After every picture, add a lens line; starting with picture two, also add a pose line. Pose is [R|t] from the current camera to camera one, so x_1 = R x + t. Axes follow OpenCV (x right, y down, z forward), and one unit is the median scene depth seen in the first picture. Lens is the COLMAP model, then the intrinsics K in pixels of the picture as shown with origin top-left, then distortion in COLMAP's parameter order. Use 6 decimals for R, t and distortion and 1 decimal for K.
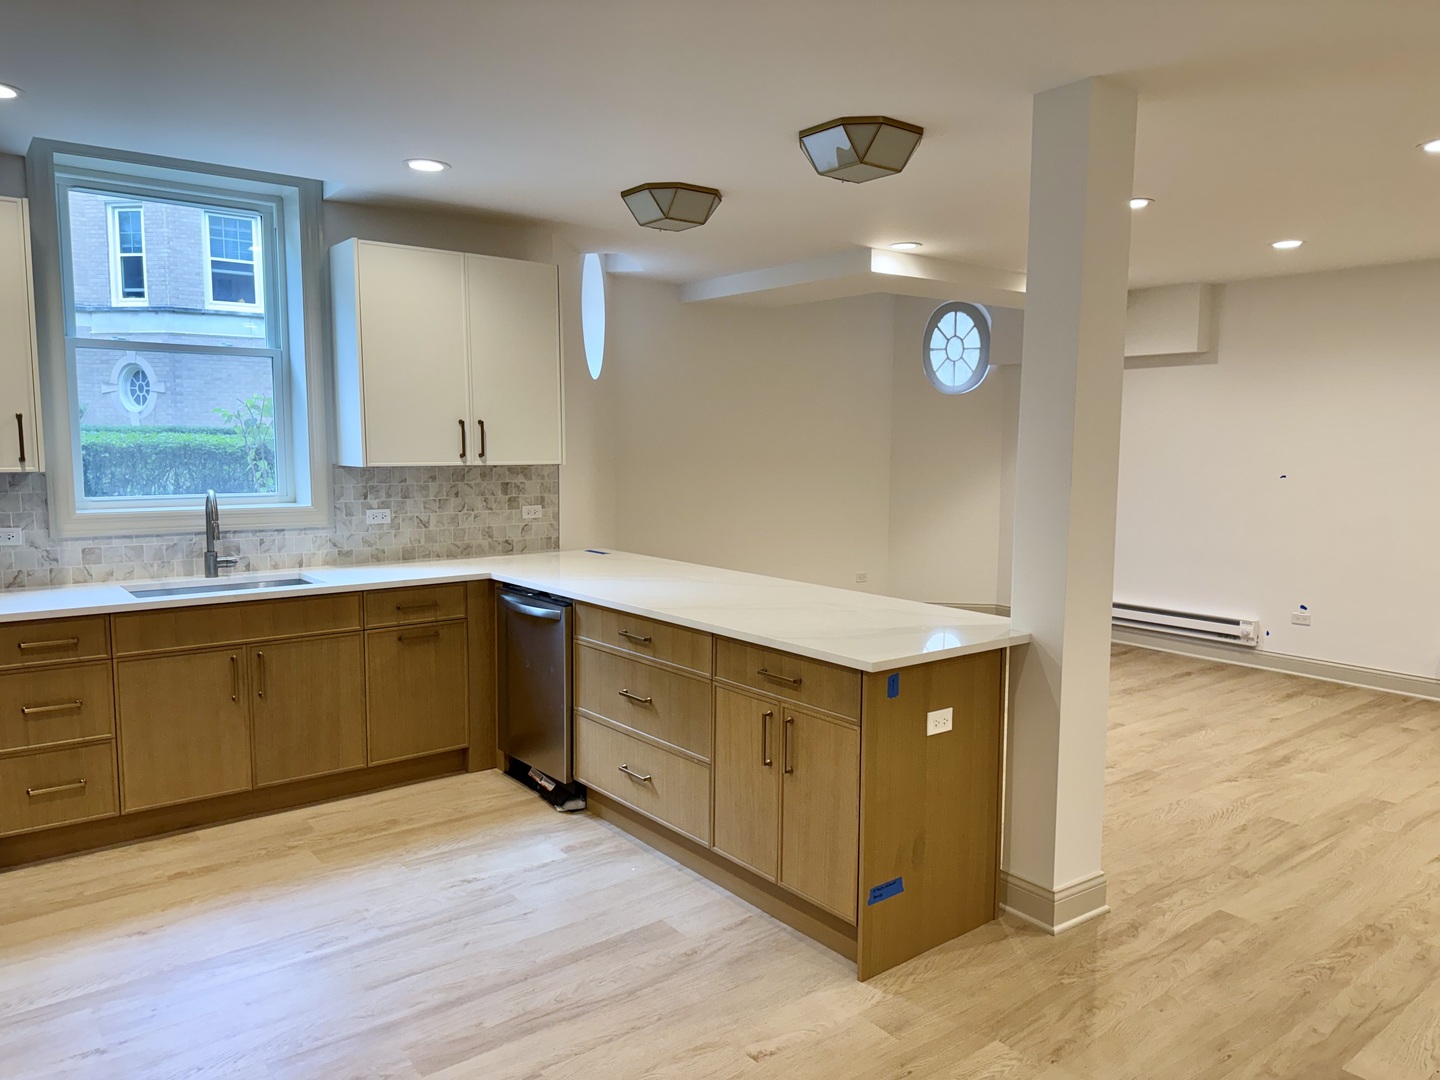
lens RADIAL K [[1009.2, 0, 718.1], [0, 1009.2, 546.3], [0, 0, 1]] dist [0.073285, -0.108133]
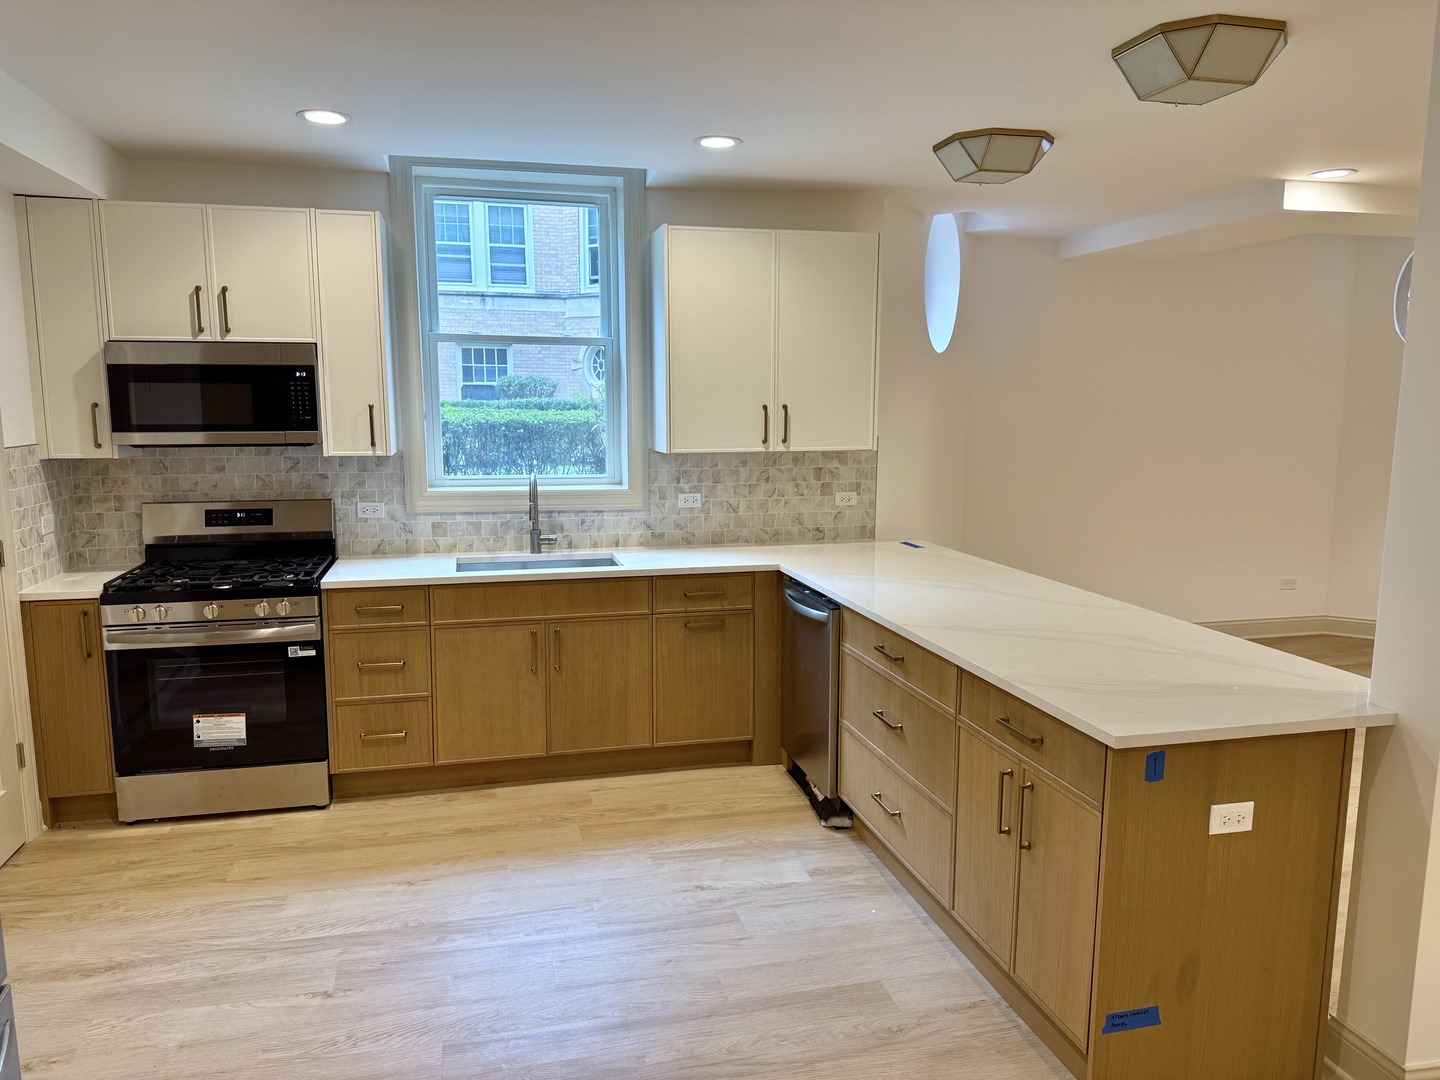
lens RADIAL K [[1009.2, 0, 718.1], [0, 1009.2, 546.3], [0, 0, 1]] dist [0.073285, -0.108133]
pose [[0.907648, 0.056698, -0.415884, 0.134239], [-0.041233, 0.998086, 0.046082, -0.037037], [0.417701, -0.024678, 0.908249, 0.116766]]
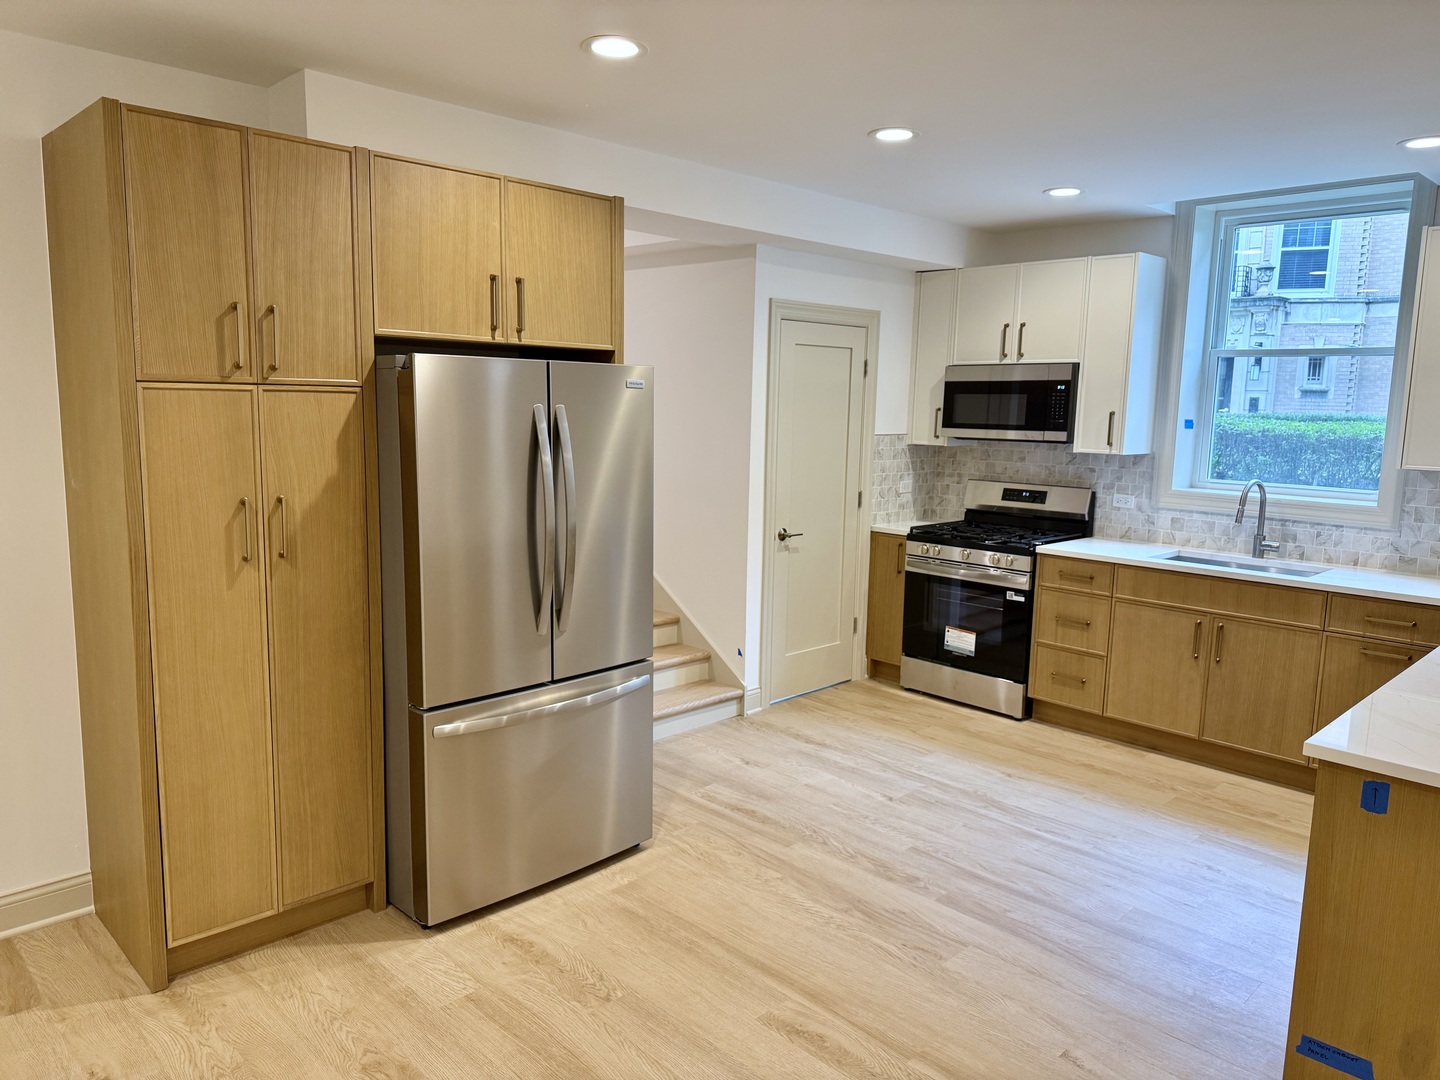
lens RADIAL K [[1009.2, 0, 718.1], [0, 1009.2, 546.3], [0, 0, 1]] dist [0.073285, -0.108133]
pose [[0.093840, 0.138405, -0.985920, 0.595675], [-0.125660, 0.984017, 0.126177, -0.052987], [0.987625, 0.112050, 0.109732, 0.312513]]
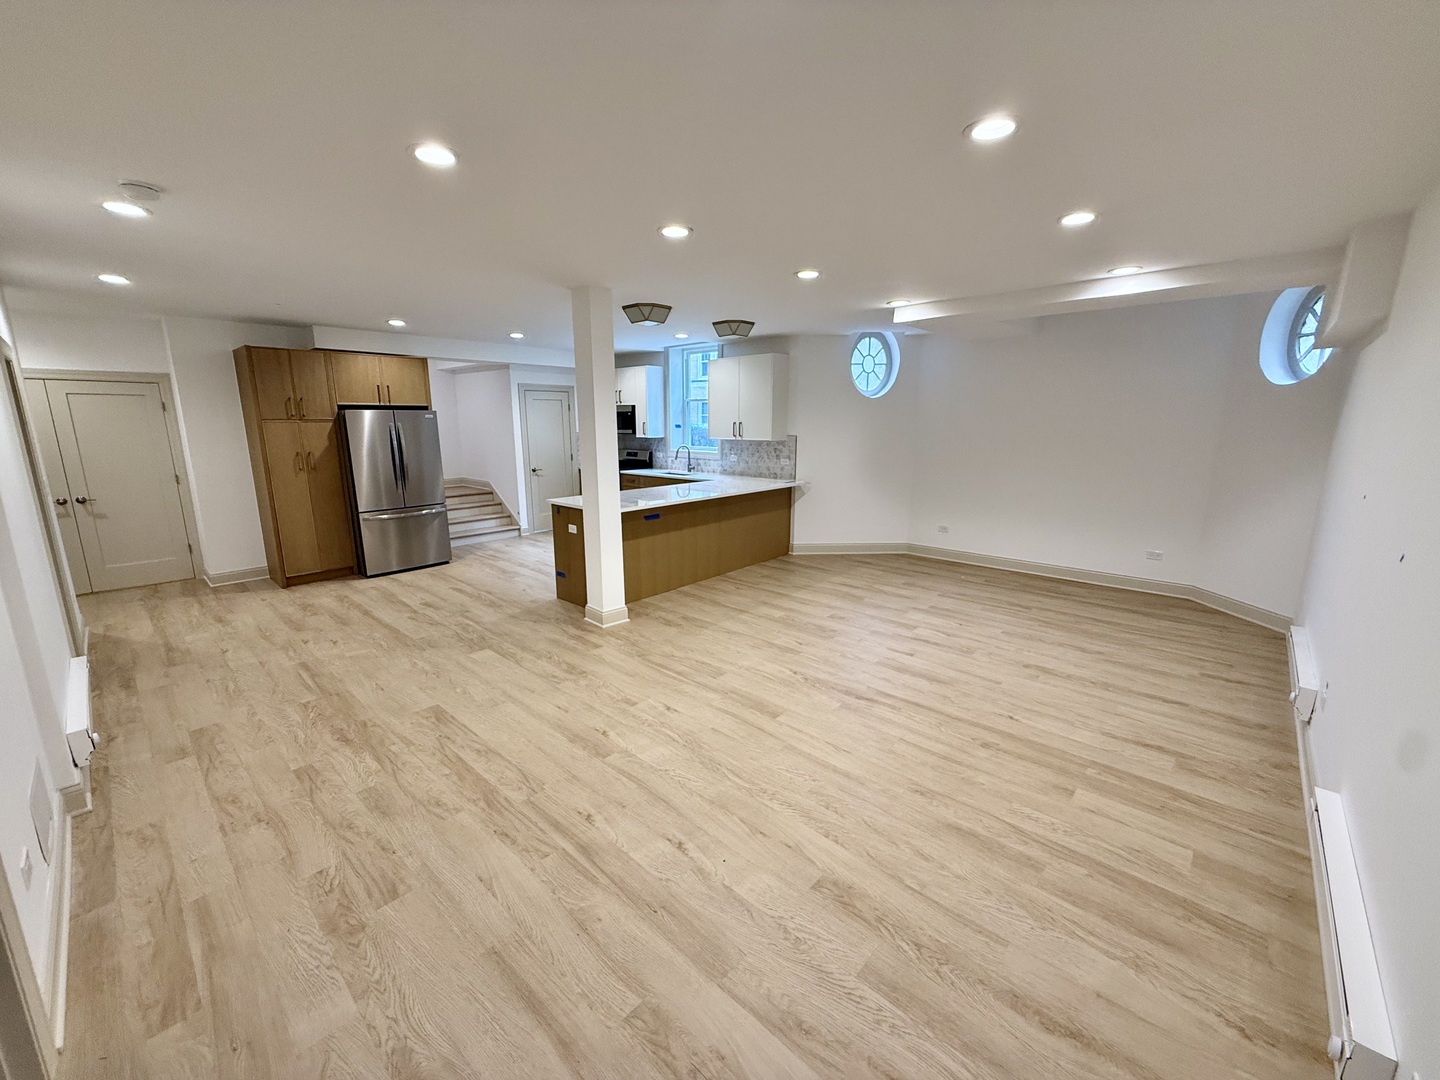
lens RADIAL K [[574.6, 0, 716.7], [0, 574.6, 537.9], [0, 0, 1]] dist [0.000241, 0.000513]
pose [[0.151726, 0.193217, -0.969354, 1.439511], [-0.102820, 0.978472, 0.178940, -0.108856], [0.983060, 0.072519, 0.168326, 0.854072]]
